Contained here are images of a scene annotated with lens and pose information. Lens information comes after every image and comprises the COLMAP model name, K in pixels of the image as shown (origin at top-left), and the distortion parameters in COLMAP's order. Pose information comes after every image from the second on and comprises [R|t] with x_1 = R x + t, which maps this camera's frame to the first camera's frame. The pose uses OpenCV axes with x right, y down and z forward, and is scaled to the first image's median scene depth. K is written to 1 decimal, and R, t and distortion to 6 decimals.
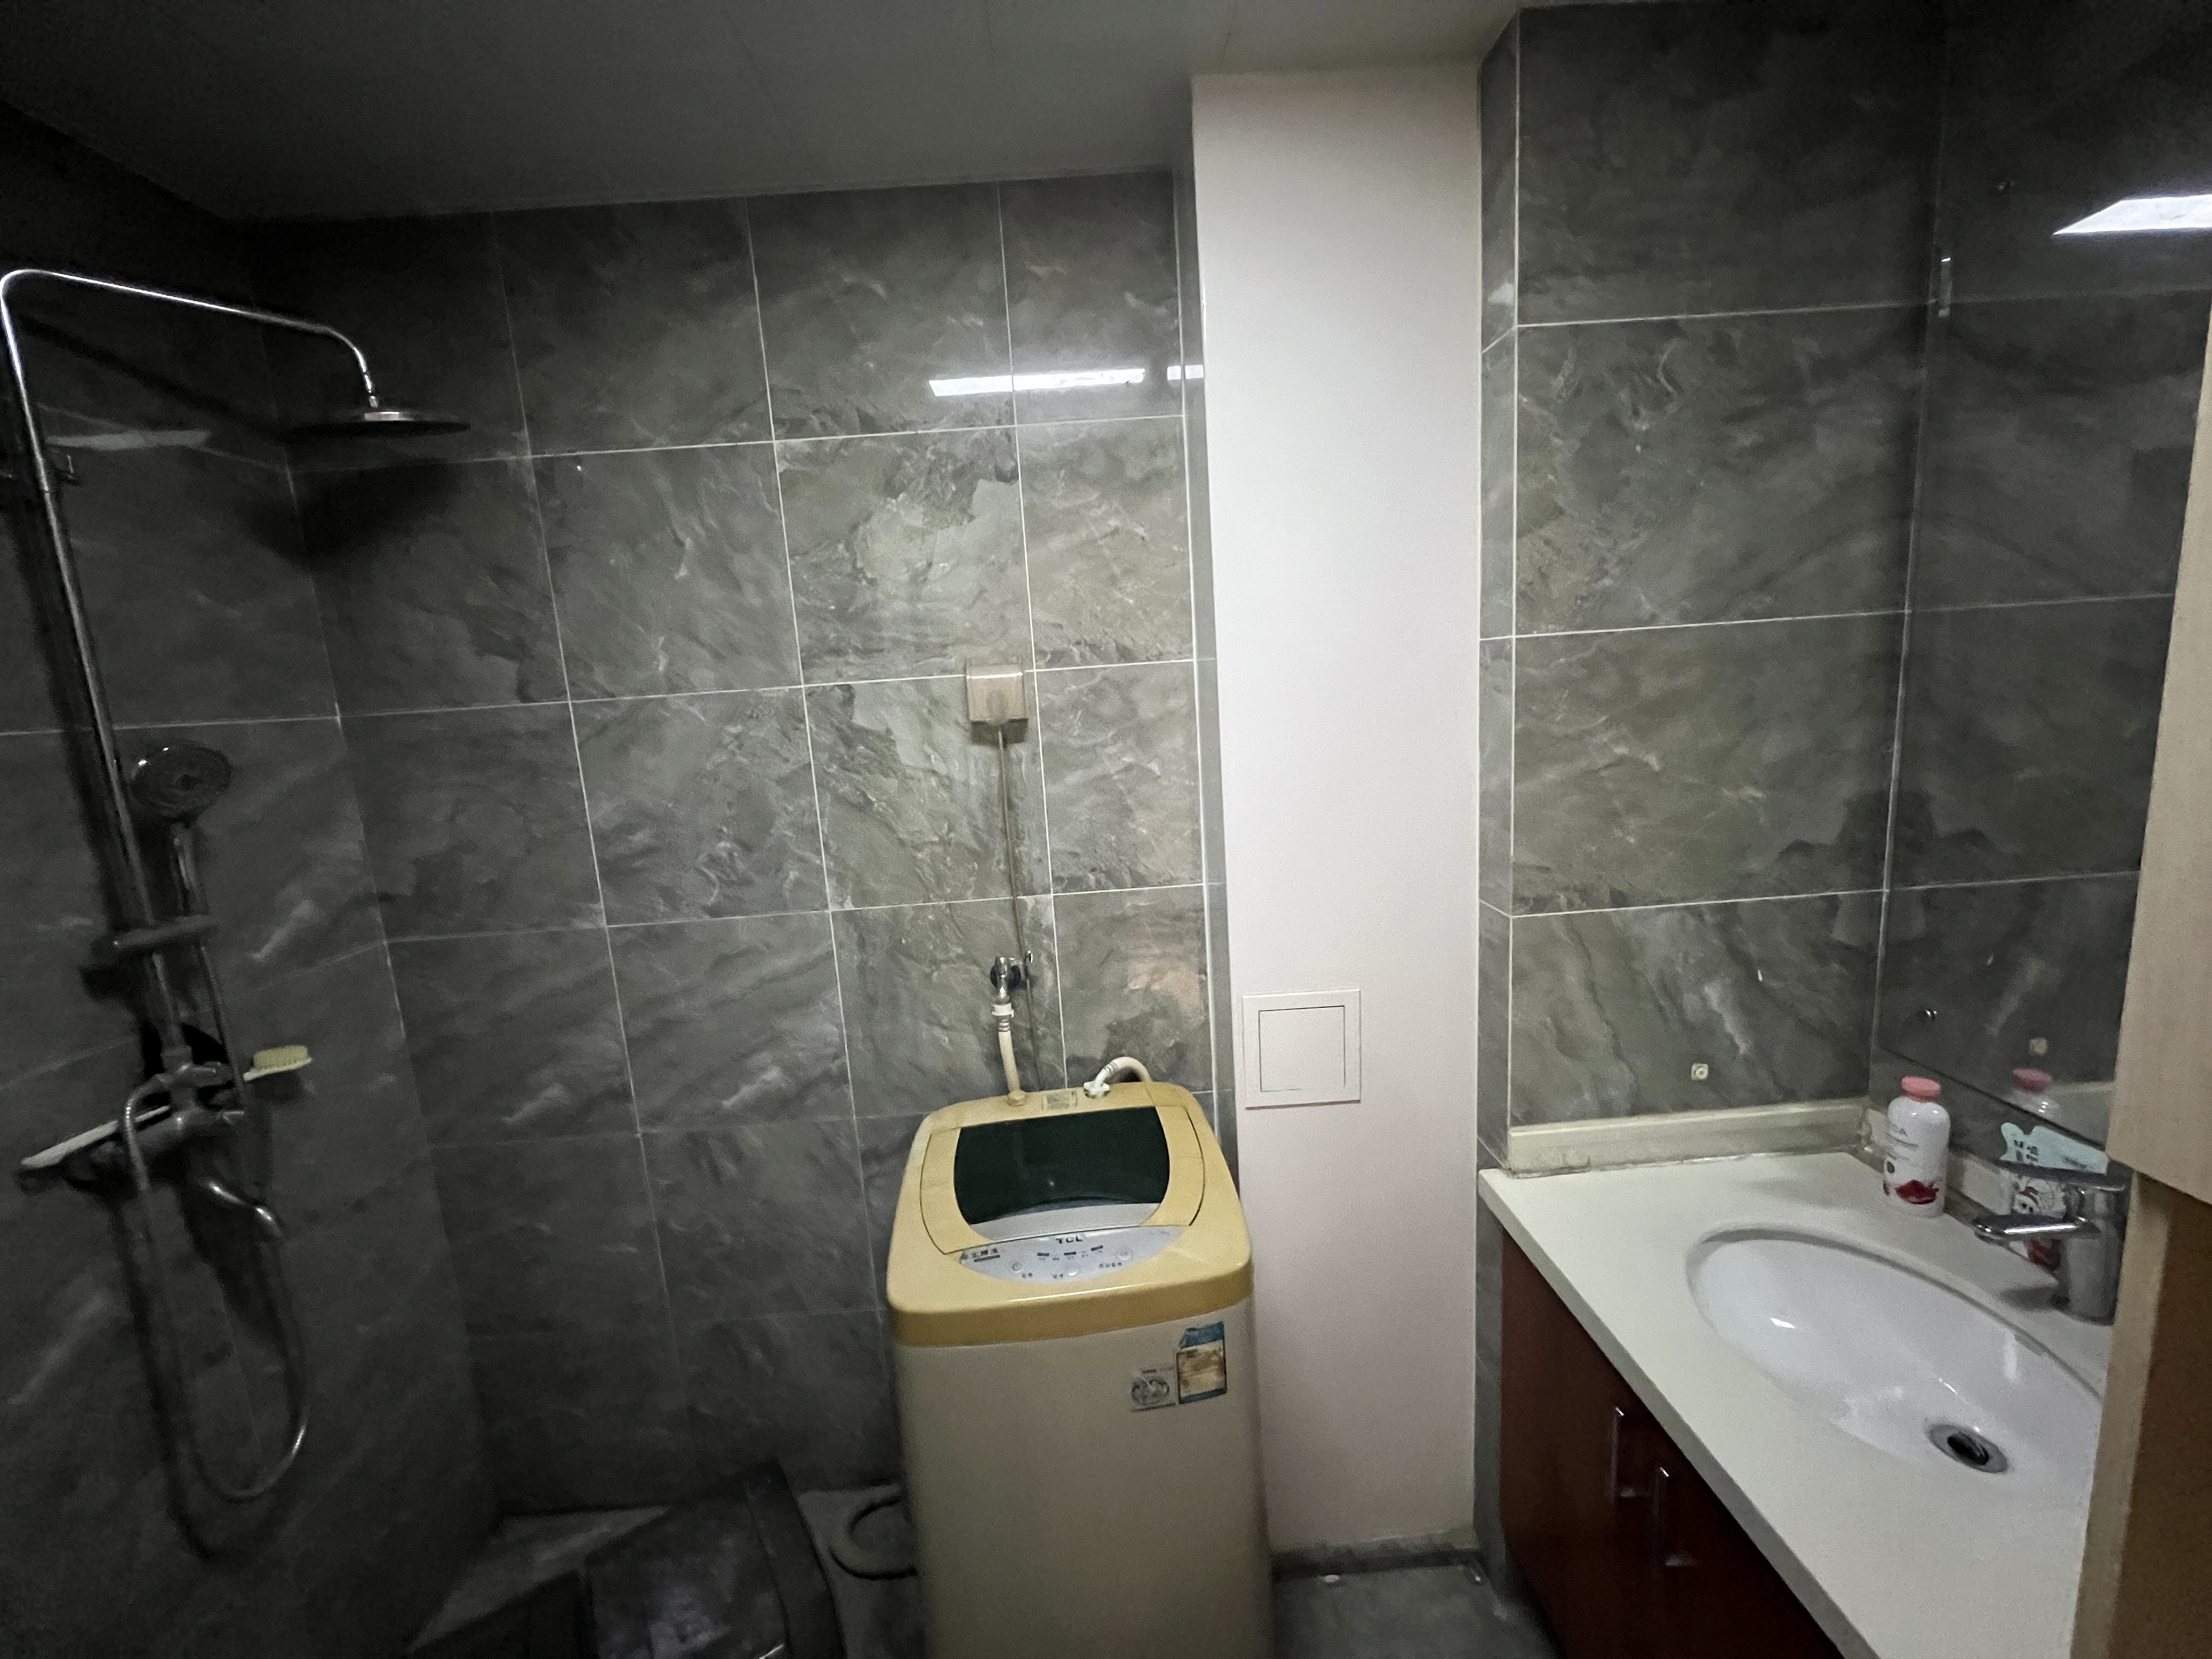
lens RADIAL K [[884.9, 0, 1102.8], [0, 884.9, 823.0], [0, 0, 1]] dist [-0.001940, -0.000116]
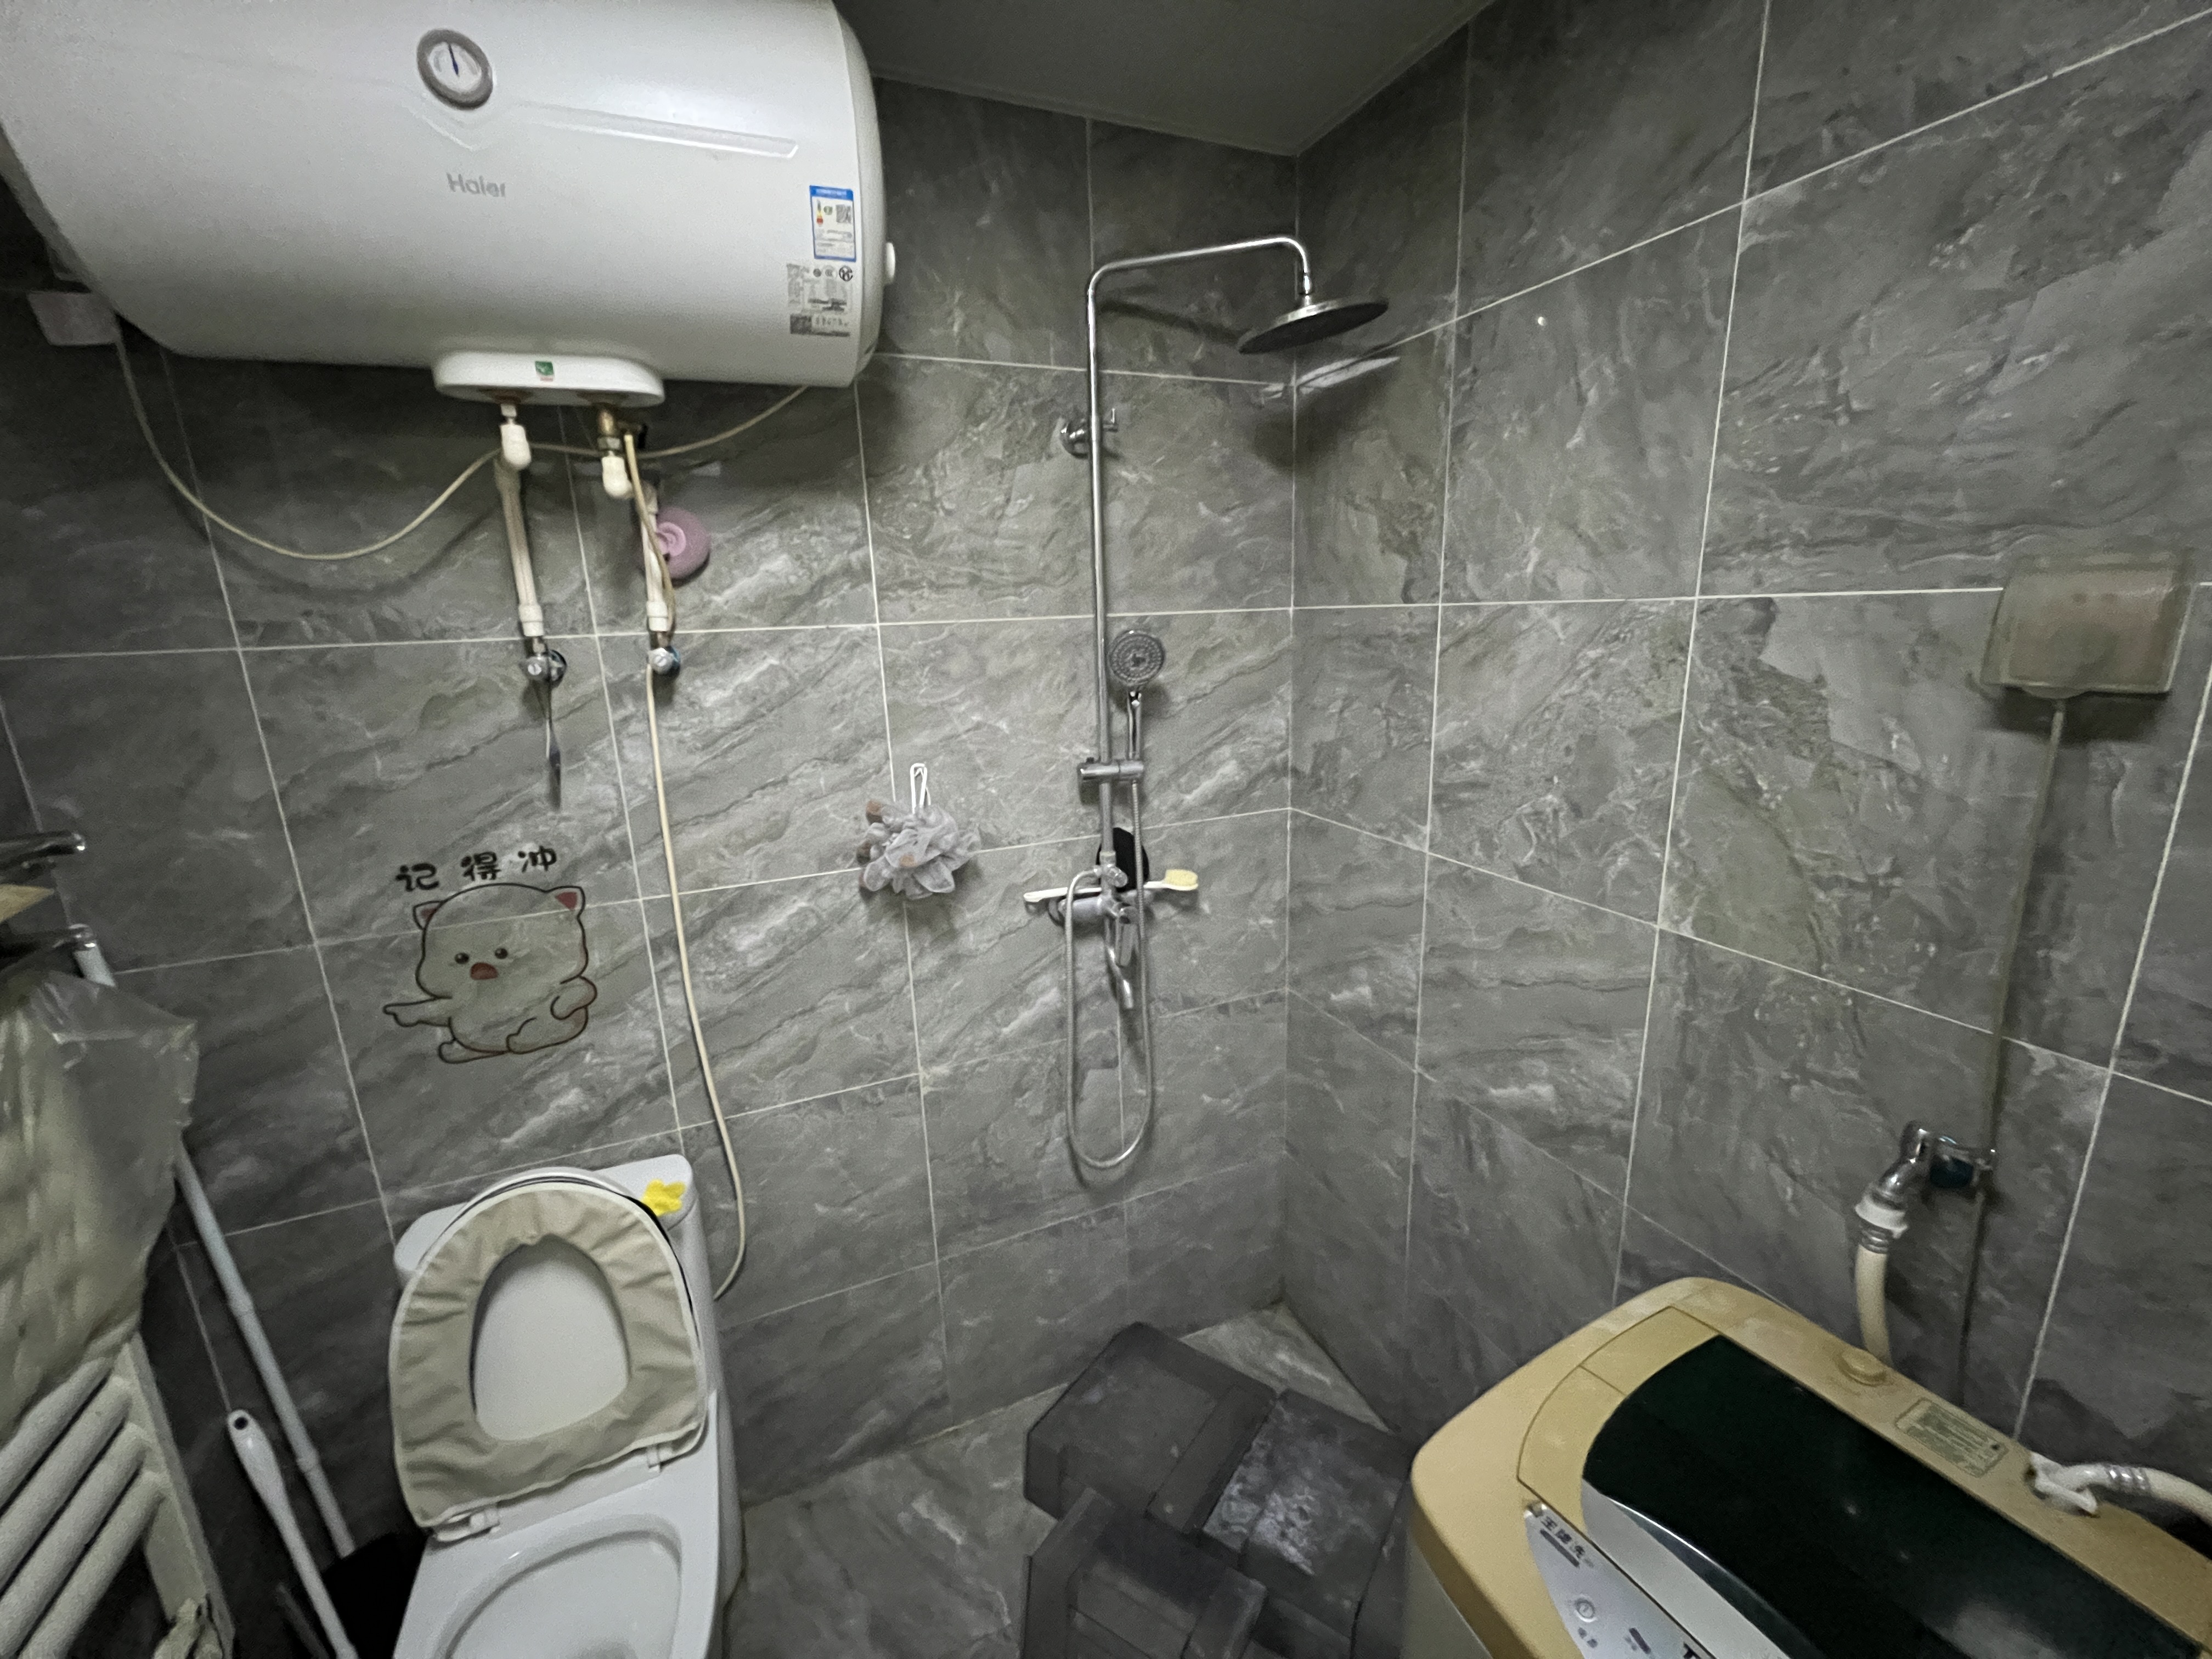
lens RADIAL K [[884.9, 0, 1102.8], [0, 884.9, 823.0], [0, 0, 1]] dist [-0.001940, -0.000116]
pose [[0.369157, 0.268128, -0.889849, 0.132478], [-0.139481, 0.962618, 0.232190, -0.083226], [0.918841, 0.038403, 0.392756, 0.332420]]
